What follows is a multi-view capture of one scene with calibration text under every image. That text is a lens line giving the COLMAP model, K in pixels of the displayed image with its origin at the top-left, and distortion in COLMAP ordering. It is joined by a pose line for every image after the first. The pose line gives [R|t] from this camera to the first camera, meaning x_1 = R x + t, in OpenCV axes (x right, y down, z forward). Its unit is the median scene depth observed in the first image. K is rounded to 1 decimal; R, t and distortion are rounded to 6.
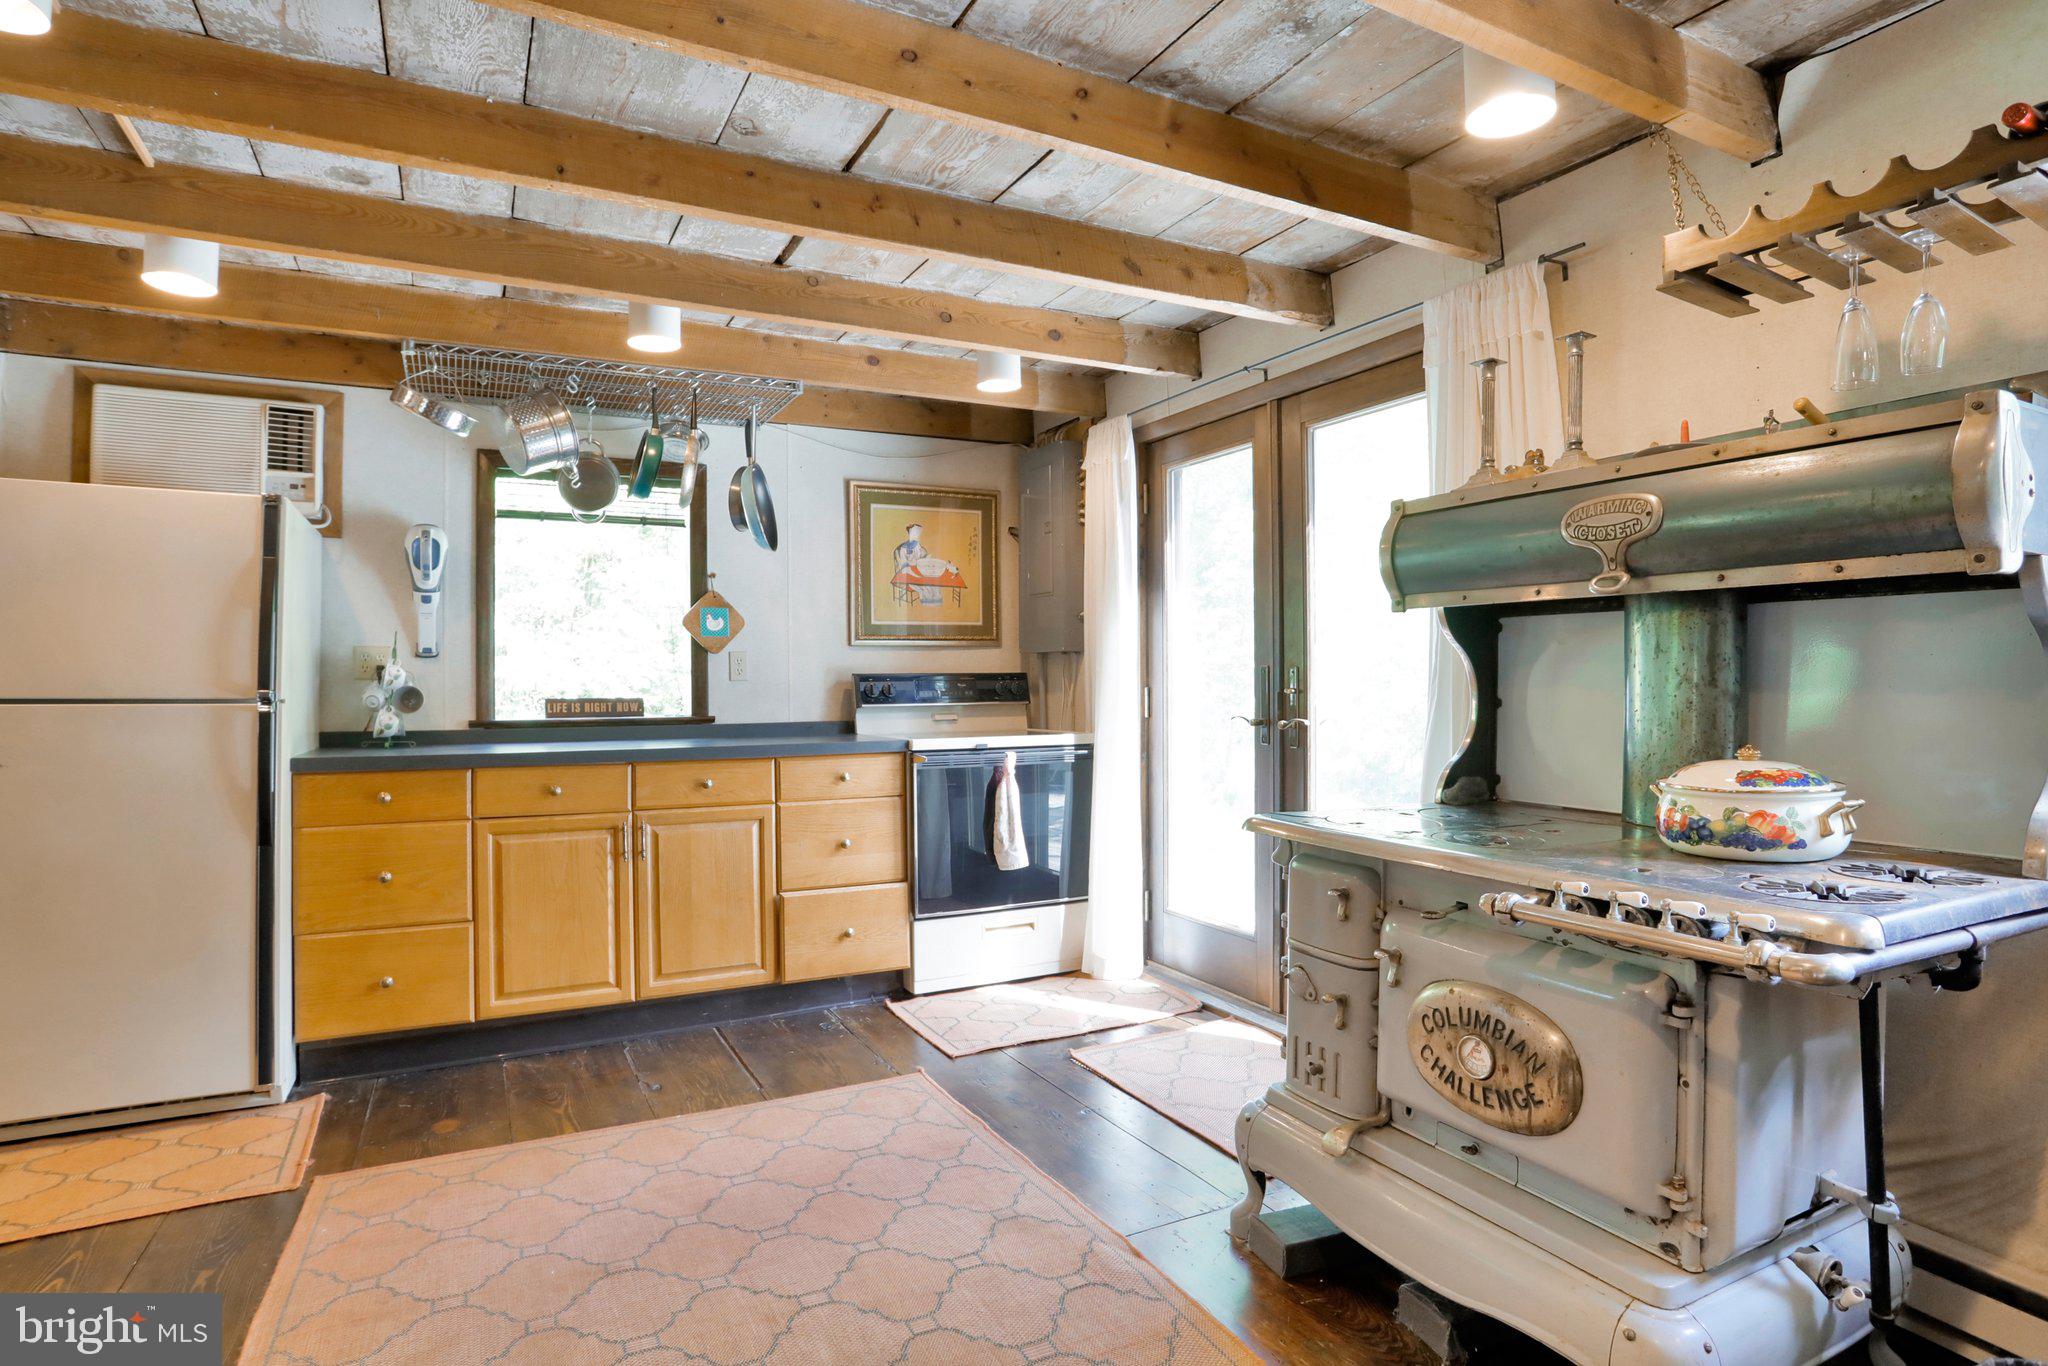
lens RADIAL K [[1079.0, 0, 1026.6], [0, 1079.0, 671.3], [0, 0, 1]] dist [-0.078548, 0.048621]
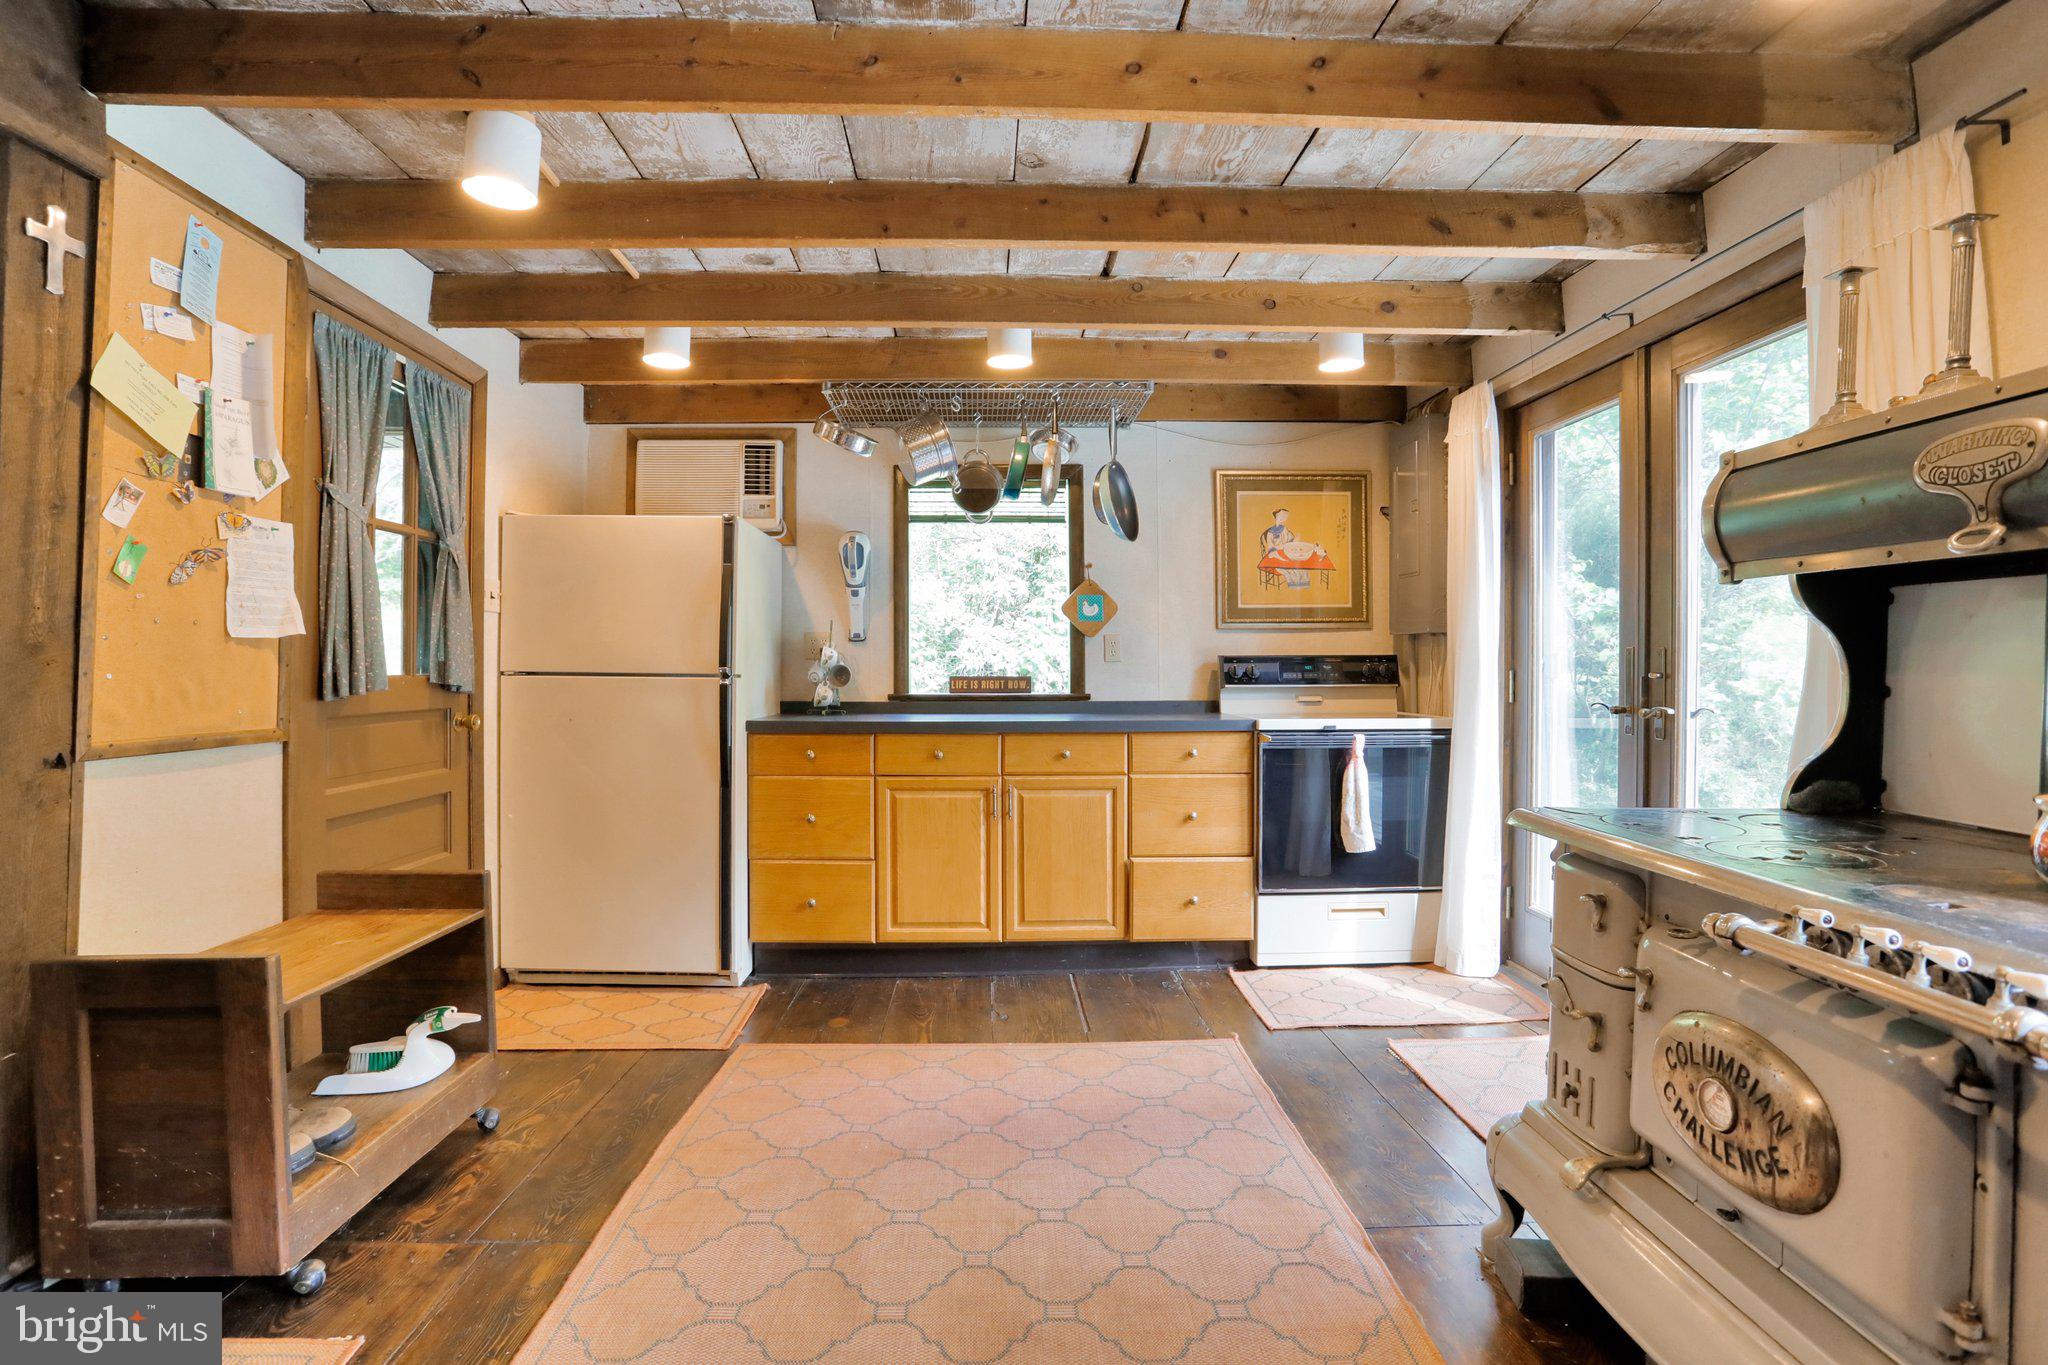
lens RADIAL K [[1034.7, 0, 1012.9], [0, 1034.7, 674.8], [0, 0, 1]] dist [-0.066926, 0.032313]
pose [[0.898341, 0.009532, -0.439195, 0.129310], [-0.000817, 0.999799, 0.020027, 0.001411], [0.439297, -0.017632, 0.898169, 0.015085]]
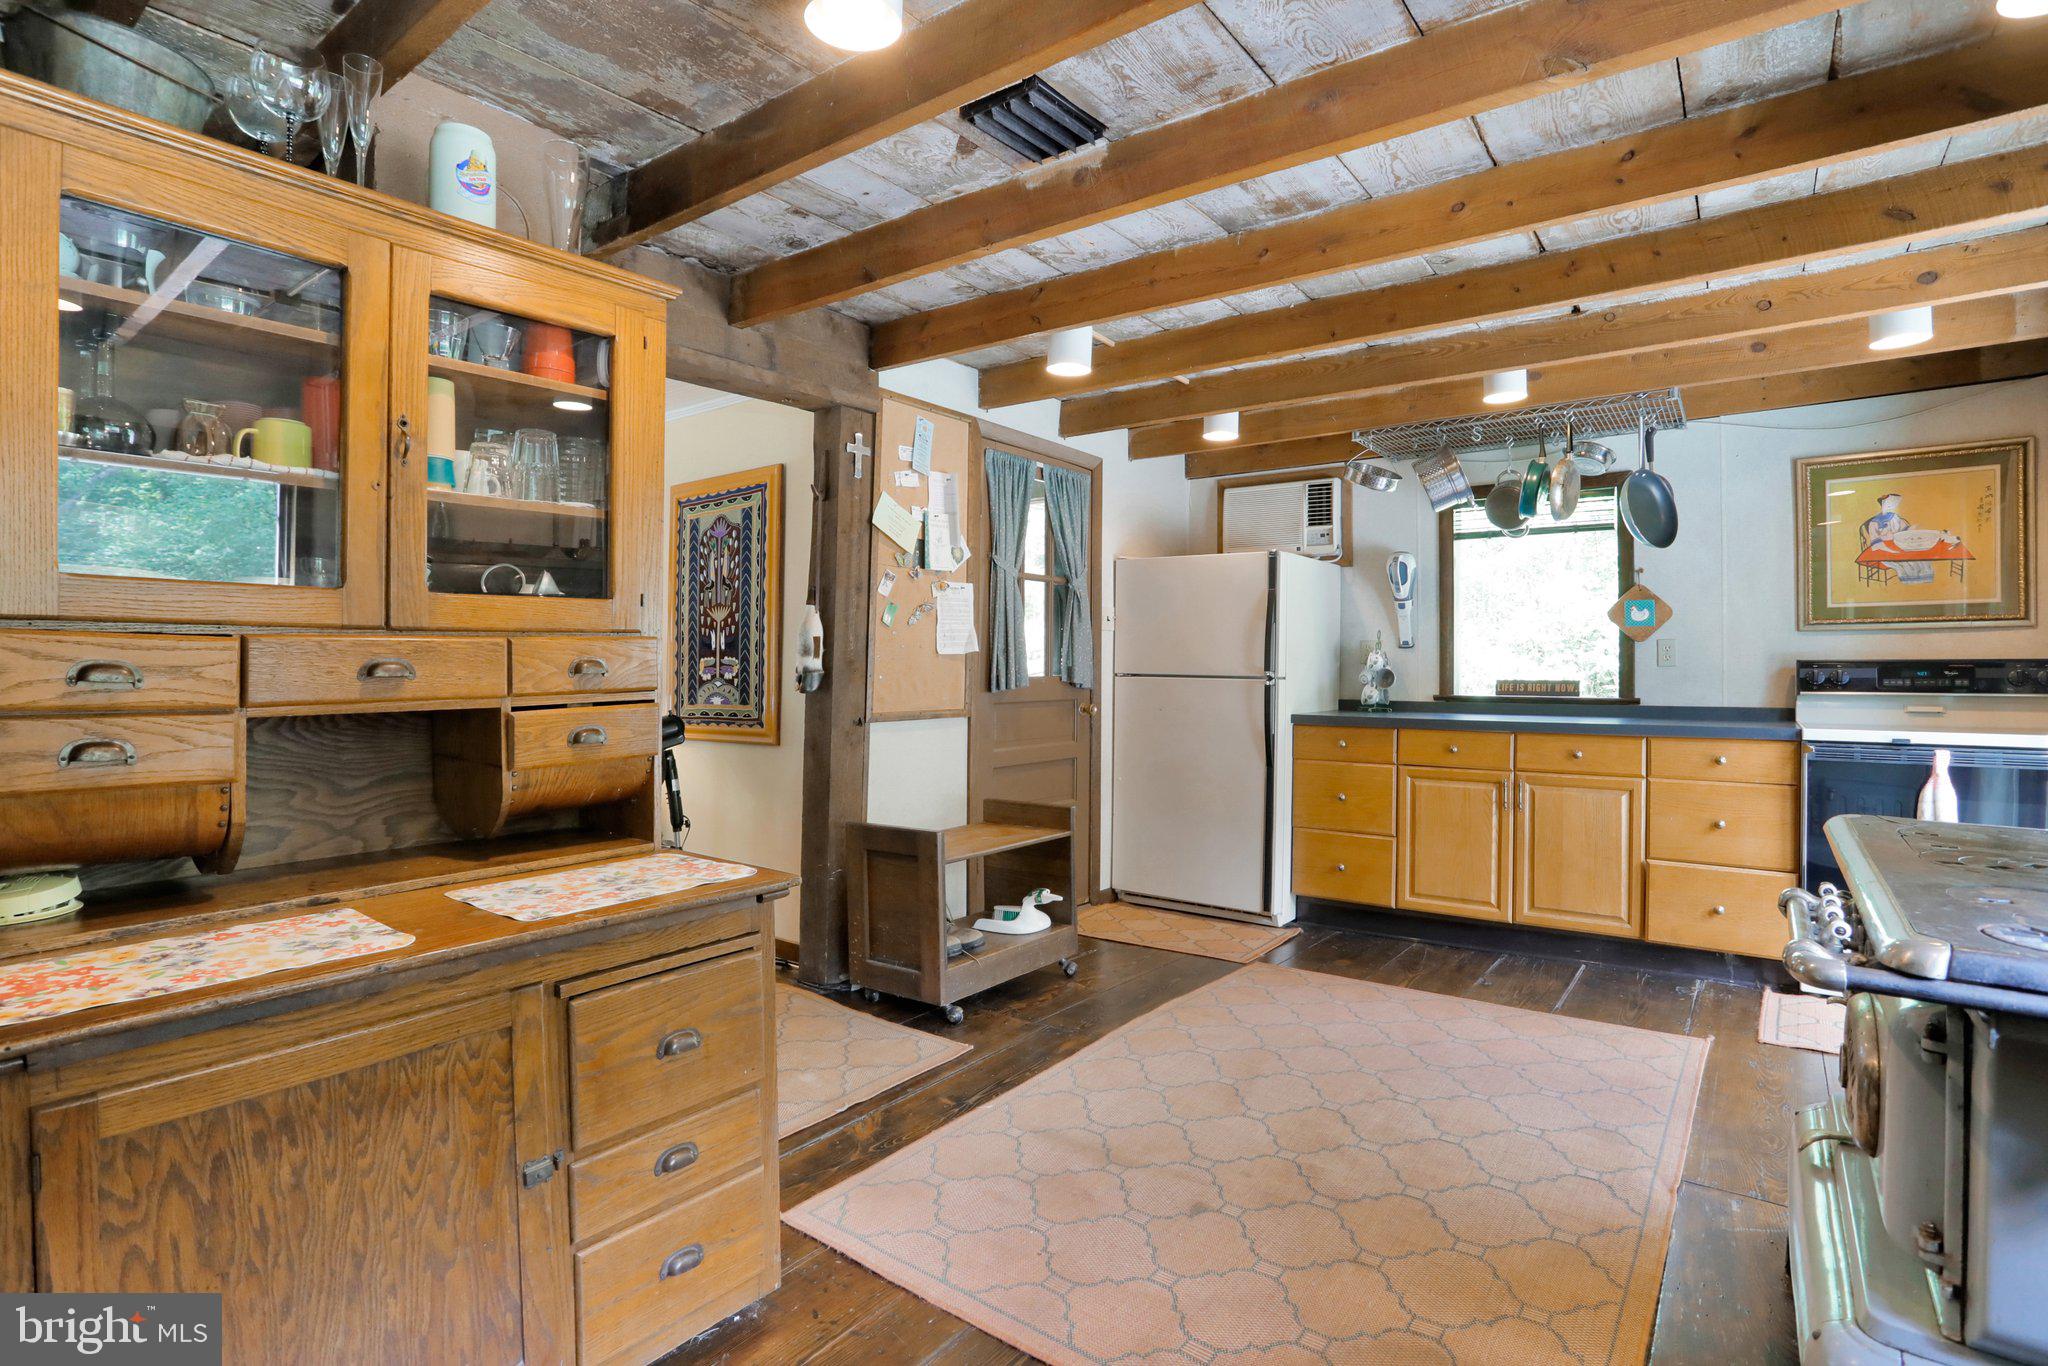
lens RADIAL K [[1020.5, 0, 993.5], [0, 1020.5, 675.2], [0, 0, 1]] dist [-0.069397, 0.045816]
pose [[0.423367, 0.015777, -0.905821, 0.446597], [0.006709, 0.999766, 0.020549, -0.009385], [0.905933, -0.014777, 0.423162, -0.046964]]
